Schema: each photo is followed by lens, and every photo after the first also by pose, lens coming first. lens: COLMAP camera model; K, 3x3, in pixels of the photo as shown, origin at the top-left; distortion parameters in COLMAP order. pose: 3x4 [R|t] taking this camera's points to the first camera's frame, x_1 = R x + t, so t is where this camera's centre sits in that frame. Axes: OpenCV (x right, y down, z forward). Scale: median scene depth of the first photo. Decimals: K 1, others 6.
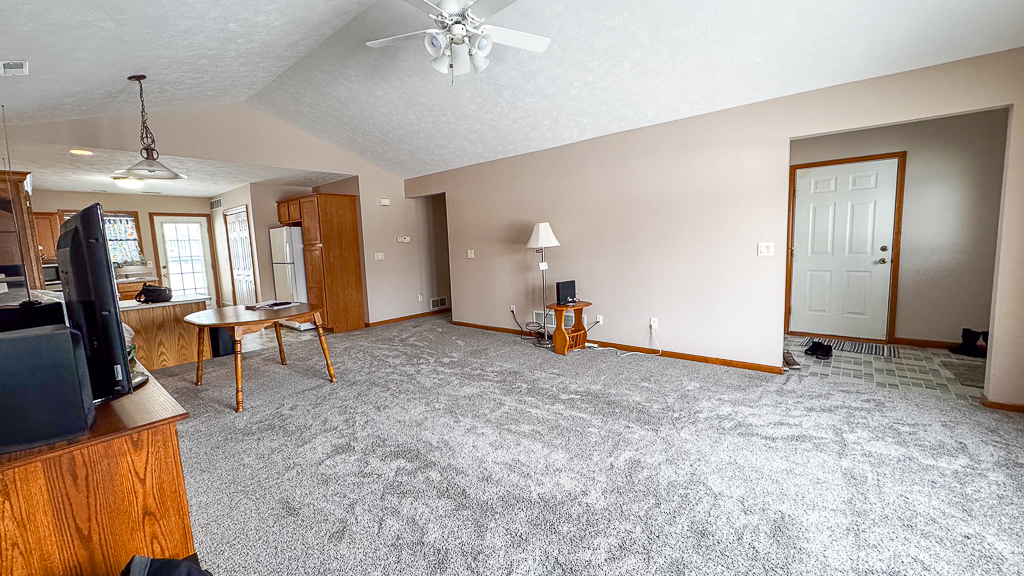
lens RADIAL K [[408.0, 0, 511.3], [0, 408.0, 286.2], [0, 0, 1]] dist [-0.000900, 0.000468]
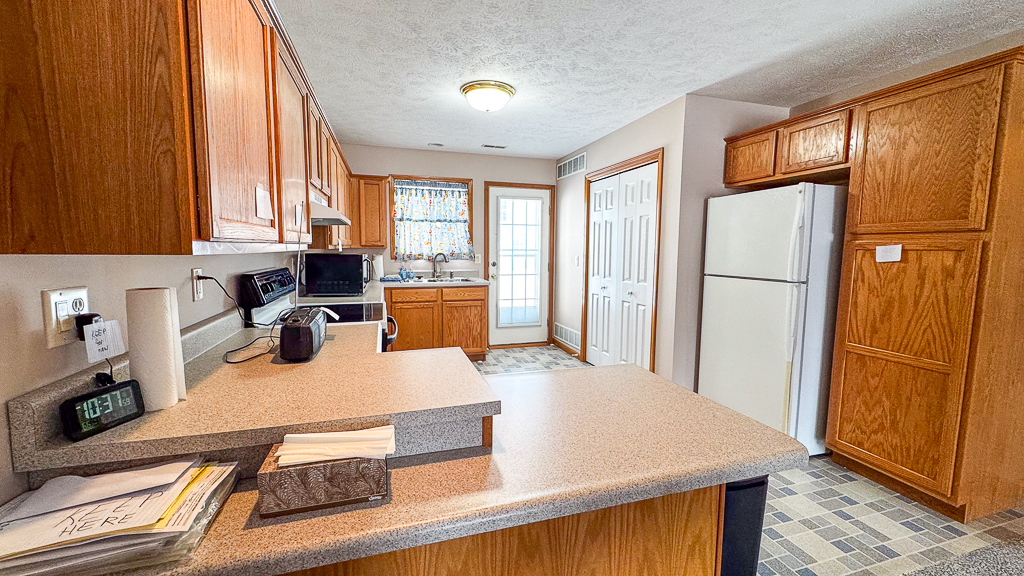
lens RADIAL K [[408.0, 0, 512.6], [0, 408.0, 288.1], [0, 0, 1]] dist [-0.000900, 0.000468]
pose [[0.839096, 0.098403, -0.535009, -0.714843], [-0.098009, 0.994756, 0.029248, -0.046442], [0.535081, 0.027893, 0.844340, 0.699577]]
